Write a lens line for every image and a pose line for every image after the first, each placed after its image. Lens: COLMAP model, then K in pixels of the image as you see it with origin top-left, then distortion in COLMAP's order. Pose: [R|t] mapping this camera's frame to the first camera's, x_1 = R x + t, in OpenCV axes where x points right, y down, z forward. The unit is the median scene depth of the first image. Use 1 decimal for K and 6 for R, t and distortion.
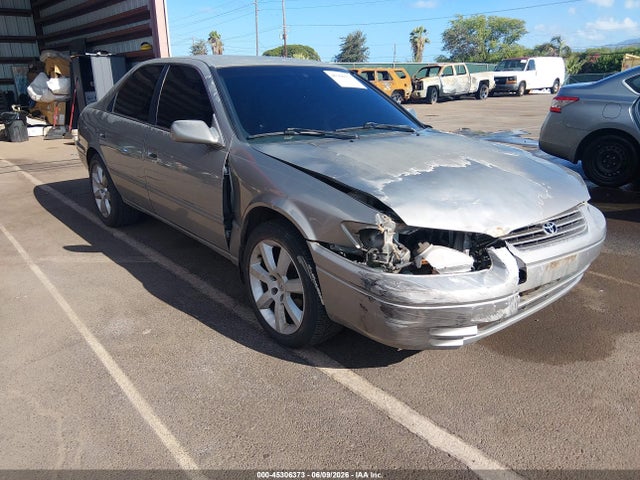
lens RADIAL K [[480.1, 0, 322.8], [0, 480.1, 240.4], [0, 0, 1]] dist [0.096963, -0.163877]
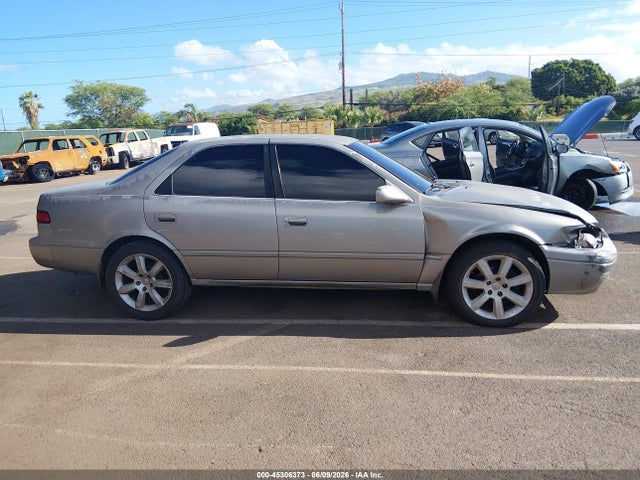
lens RADIAL K [[480.1, 0, 322.8], [0, 480.1, 240.4], [0, 0, 1]] dist [0.096963, -0.163877]
pose [[0.749876, -0.167332, 0.640067, -0.126069], [0.243040, 0.969512, -0.031279, -0.010981], [-0.615318, 0.179017, 0.767682, 0.016093]]
